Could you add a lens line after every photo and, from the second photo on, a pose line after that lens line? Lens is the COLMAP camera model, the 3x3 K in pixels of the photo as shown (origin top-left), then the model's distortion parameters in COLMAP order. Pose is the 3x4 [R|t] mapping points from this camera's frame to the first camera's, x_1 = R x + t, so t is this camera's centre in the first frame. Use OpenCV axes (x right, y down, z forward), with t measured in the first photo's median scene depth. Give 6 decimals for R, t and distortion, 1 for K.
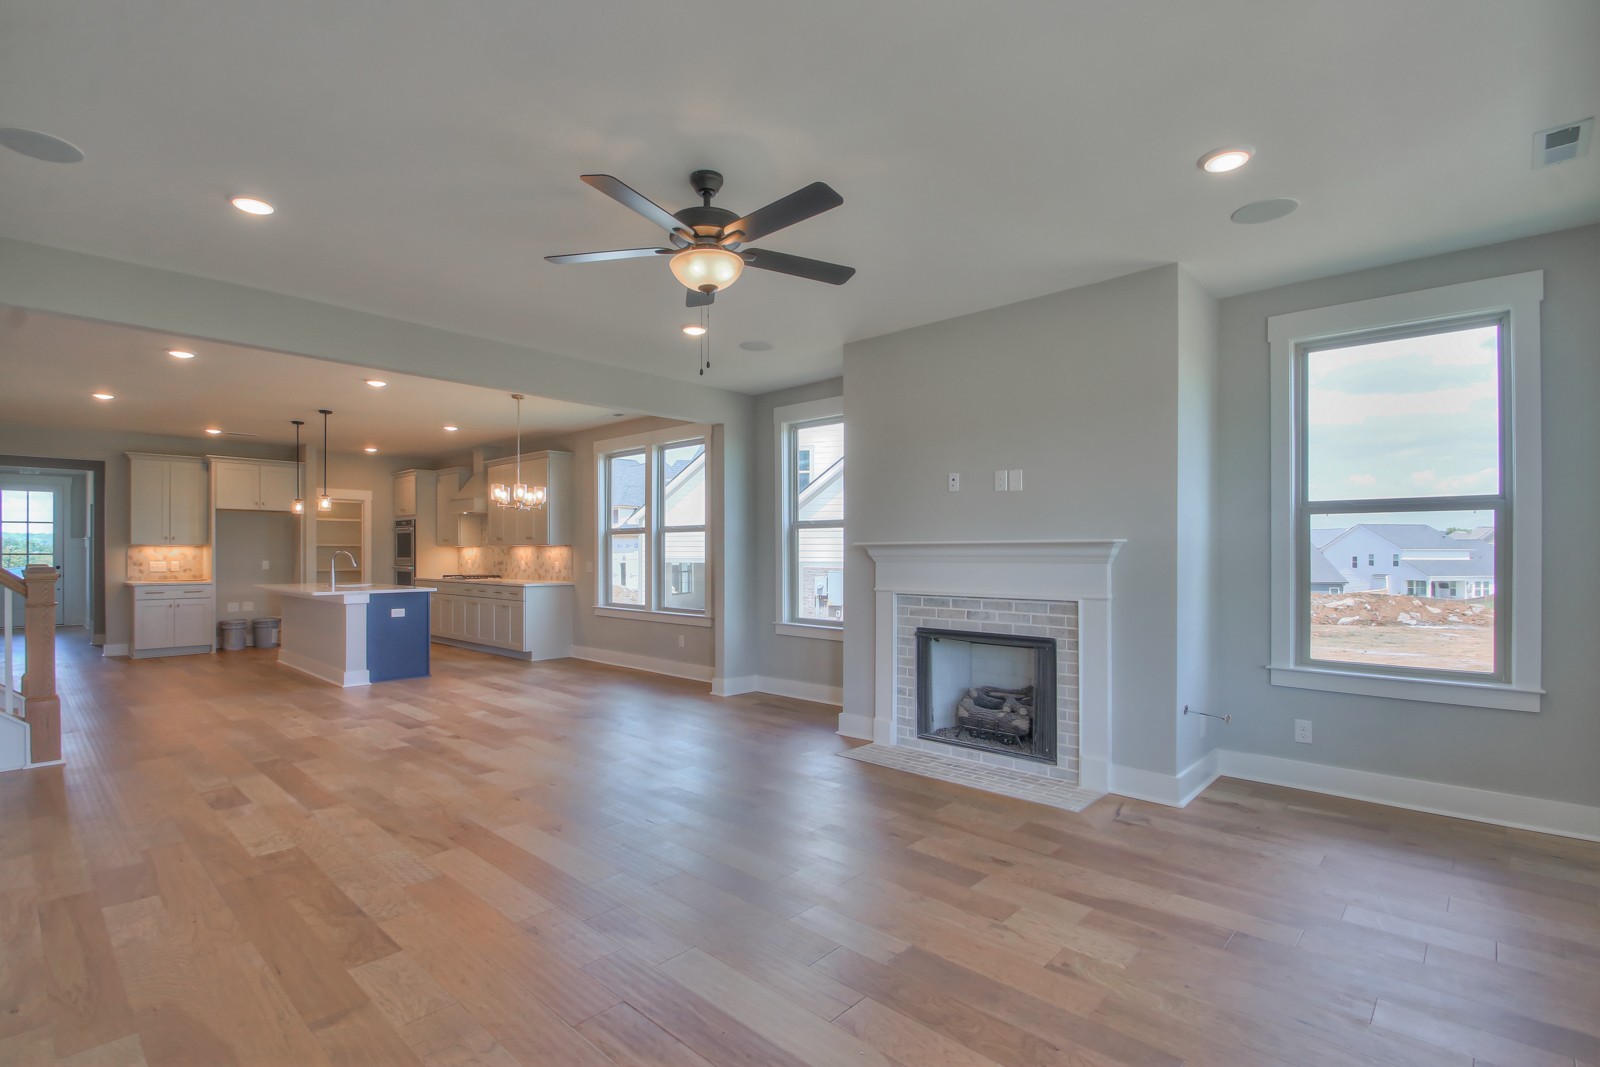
lens RADIAL K [[740.0, 0, 797.5], [0, 740.0, 541.6], [0, 0, 1]] dist [-0.010121, -0.001984]
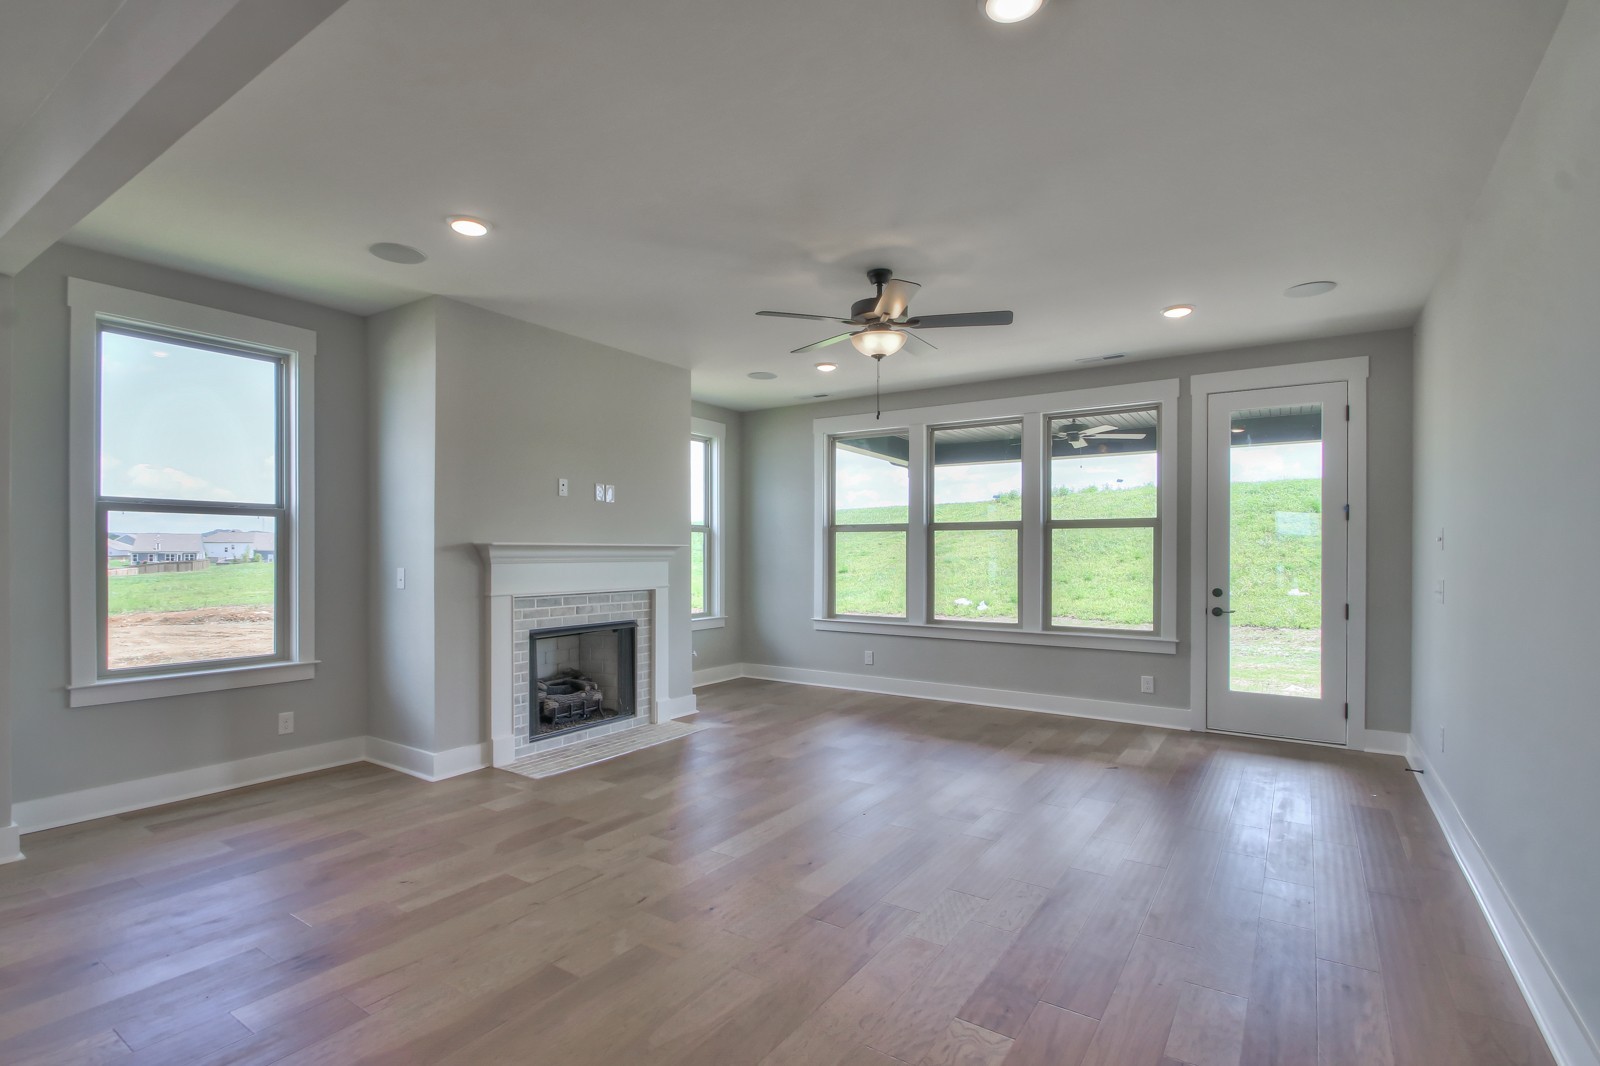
lens RADIAL K [[740.0, 0, 792.5], [0, 740.0, 554.5], [0, 0, 1]] dist [-0.010121, -0.001984]
pose [[-0.144670, -0.000694, 0.989480, -0.450947], [-0.015946, 0.999872, -0.001630, 0.006403], [-0.989351, -0.016014, -0.144663, 0.421481]]
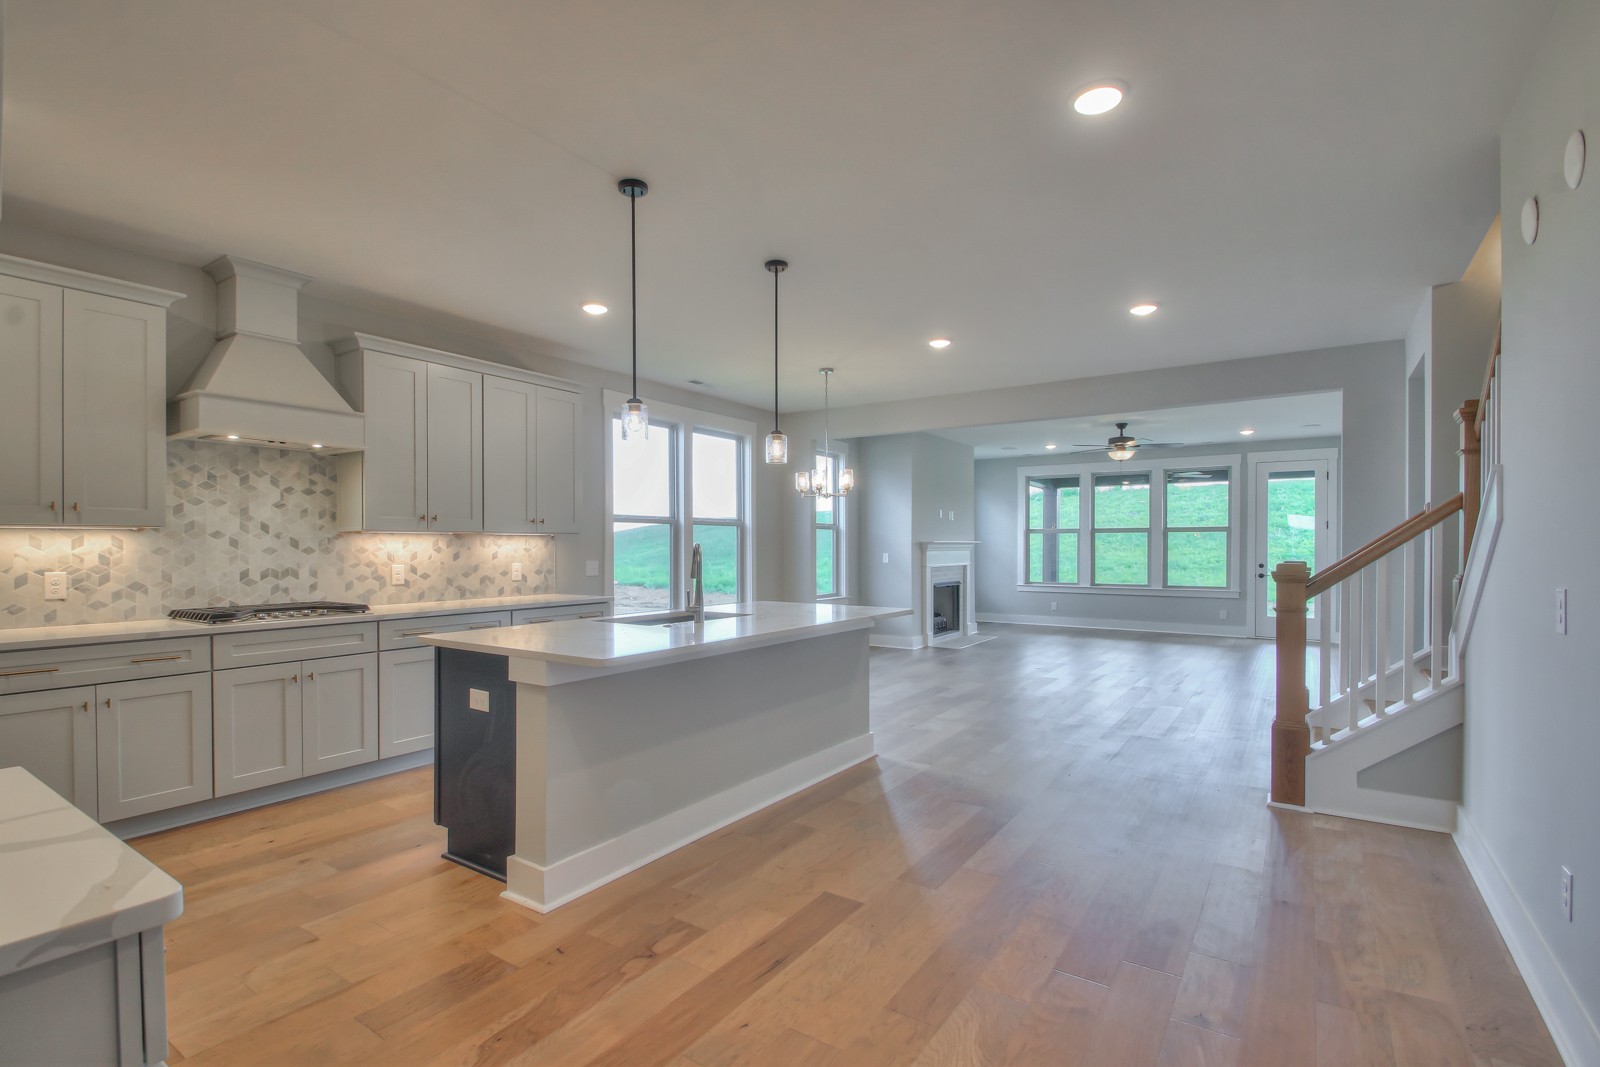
lens RADIAL K [[740.0, 0, 794.4], [0, 740.0, 548.8], [0, 0, 1]] dist [-0.010121, -0.001984]
pose [[-0.141539, -0.002694, 0.989929, -0.945888], [-0.013737, 0.999905, 0.000757, 0.013238], [-0.989837, -0.013492, -0.141562, 0.879016]]
